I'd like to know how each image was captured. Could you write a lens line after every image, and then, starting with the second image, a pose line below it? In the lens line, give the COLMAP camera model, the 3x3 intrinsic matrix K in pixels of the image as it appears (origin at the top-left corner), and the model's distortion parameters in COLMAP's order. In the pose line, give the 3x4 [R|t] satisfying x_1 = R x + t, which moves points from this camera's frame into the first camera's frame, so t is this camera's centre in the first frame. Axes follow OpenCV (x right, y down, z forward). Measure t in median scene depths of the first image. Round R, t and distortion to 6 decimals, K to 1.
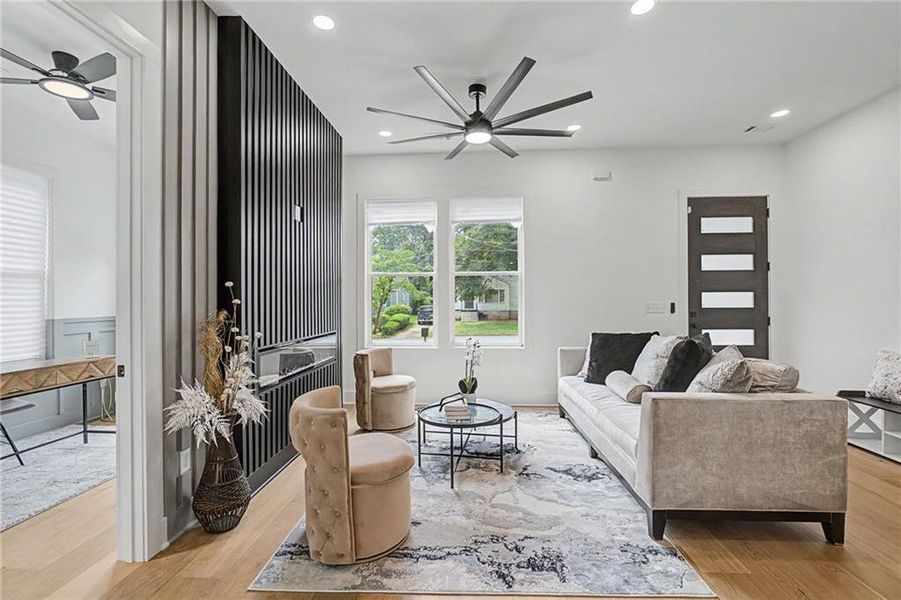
lens RADIAL K [[399.4, 0, 452.2], [0, 399.4, 299.7], [0, 0, 1]] dist [-0.007637, 0.002120]
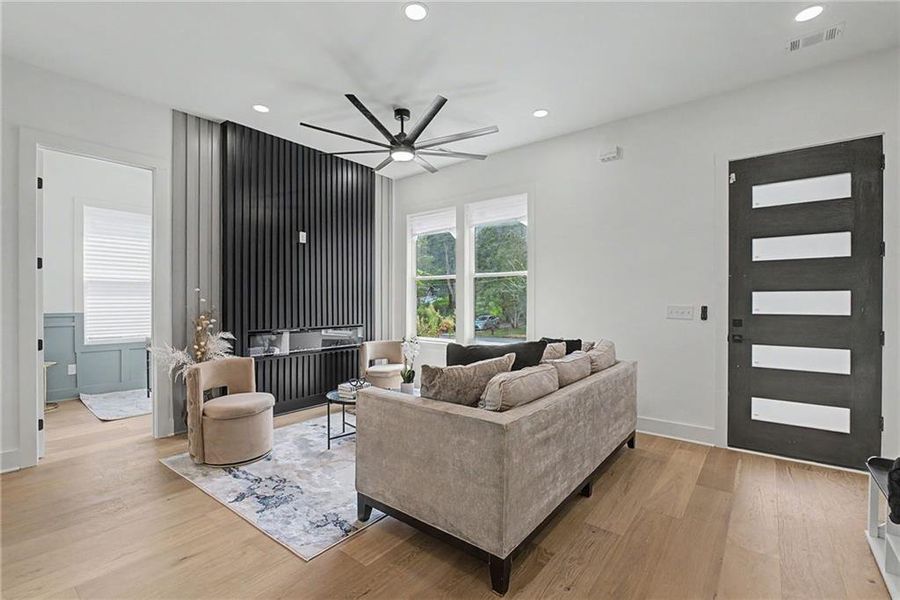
lens RADIAL K [[399.0, 0, 433.2], [0, 399.0, 299.1], [0, 0, 1]] dist [-0.007637, 0.002120]
pose [[0.810730, 0.004596, -0.585402, 0.588628], [-0.003301, 0.999989, 0.003280, -0.006461], [0.585410, -0.000727, 0.810737, 0.098738]]
